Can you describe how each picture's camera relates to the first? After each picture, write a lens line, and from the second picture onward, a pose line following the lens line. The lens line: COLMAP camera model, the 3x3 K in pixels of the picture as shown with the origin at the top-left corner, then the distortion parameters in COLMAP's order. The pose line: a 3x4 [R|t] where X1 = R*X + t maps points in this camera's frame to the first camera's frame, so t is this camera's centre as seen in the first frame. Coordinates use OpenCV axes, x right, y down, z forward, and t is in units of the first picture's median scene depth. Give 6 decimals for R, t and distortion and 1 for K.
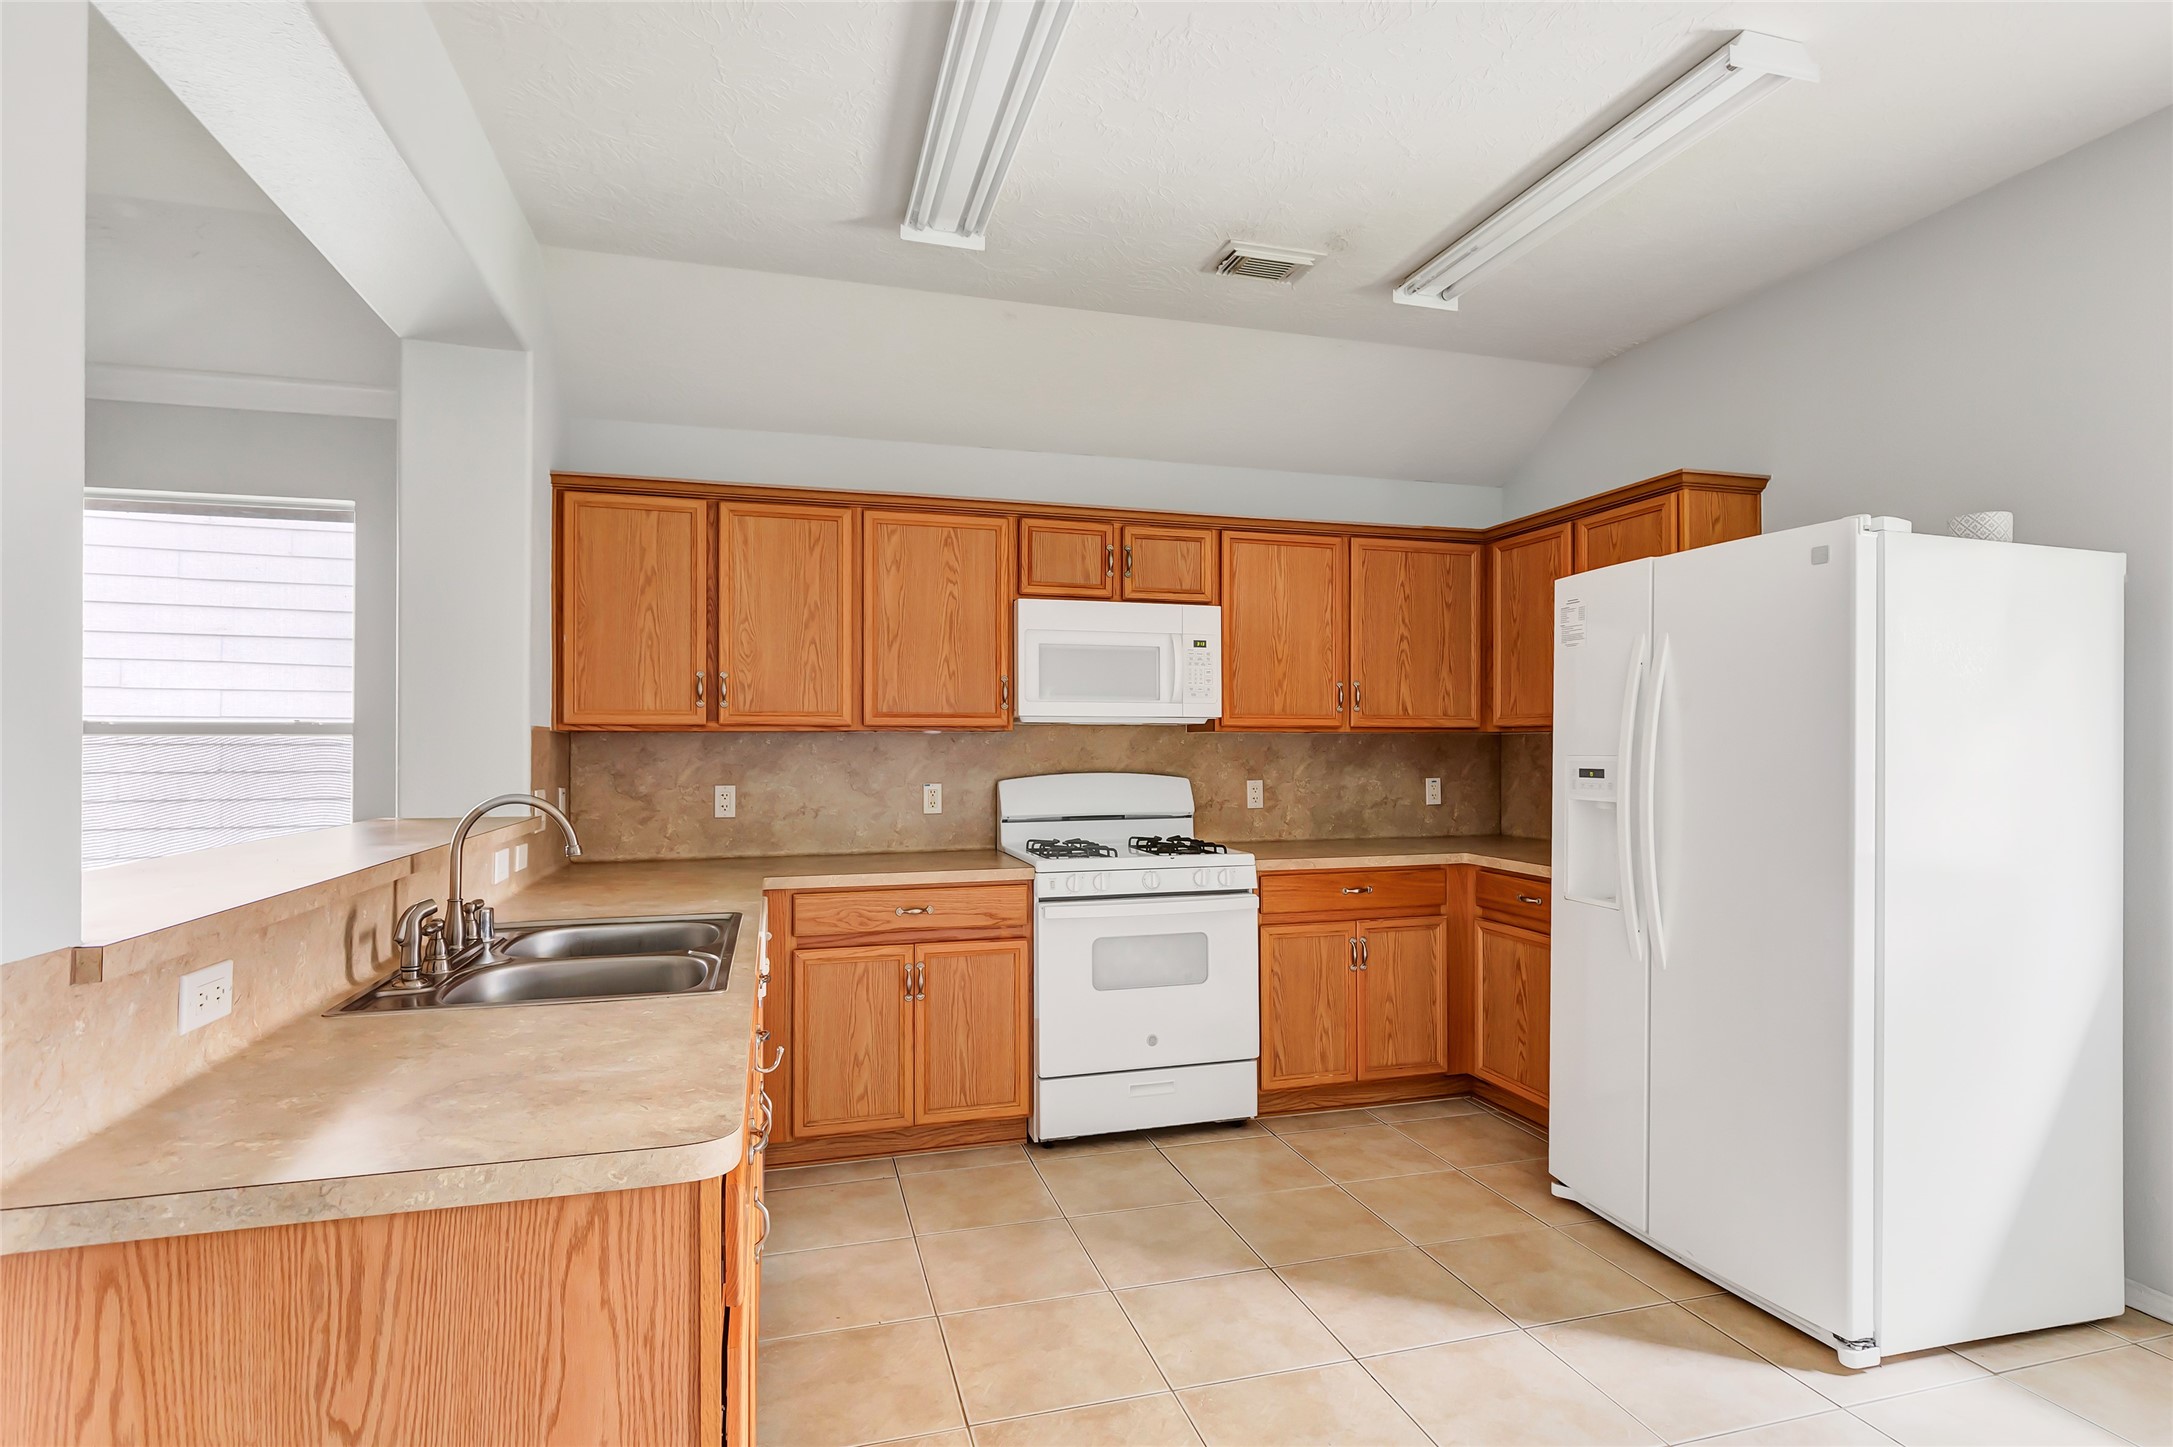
lens RADIAL K [[1082.1, 0, 1087.8], [0, 1082.1, 727.5], [0, 0, 1]] dist [0.000498, -0.000157]
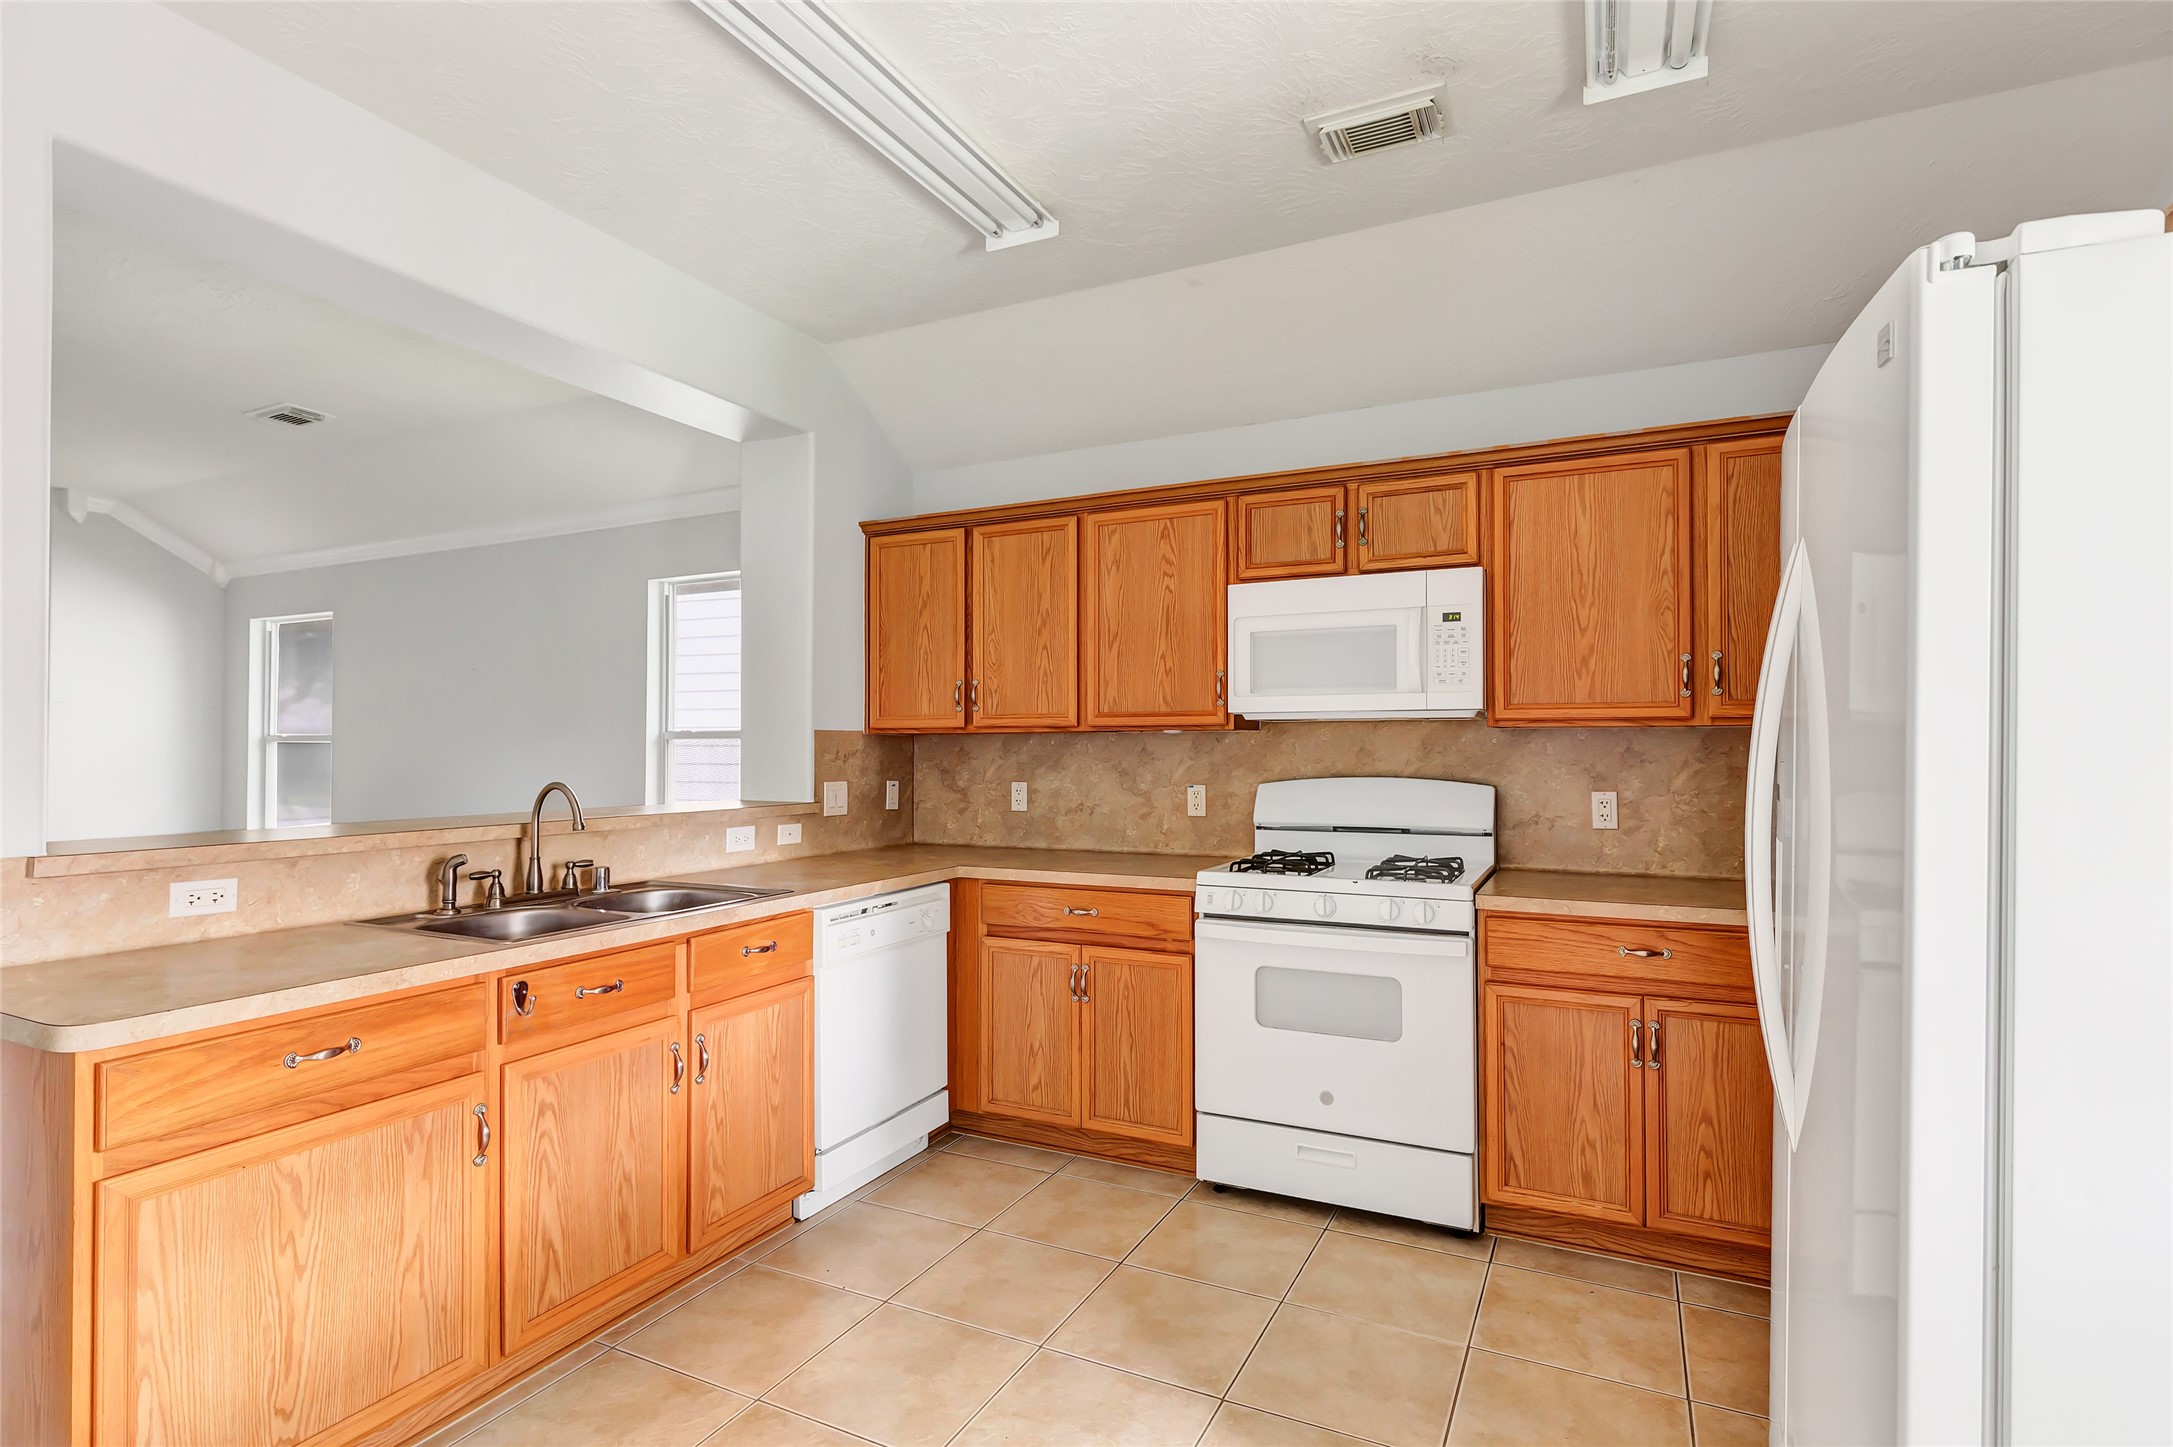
lens RADIAL K [[1059.5, 0, 1086.5], [0, 1059.5, 723.5], [0, 0, 1]] dist [-0.000922, -0.000048]
pose [[0.735233, -0.015491, -0.677637, 0.462432], [0.012488, 0.999879, -0.009307, 0.005067], [0.677699, -0.001620, 0.735337, 0.262601]]
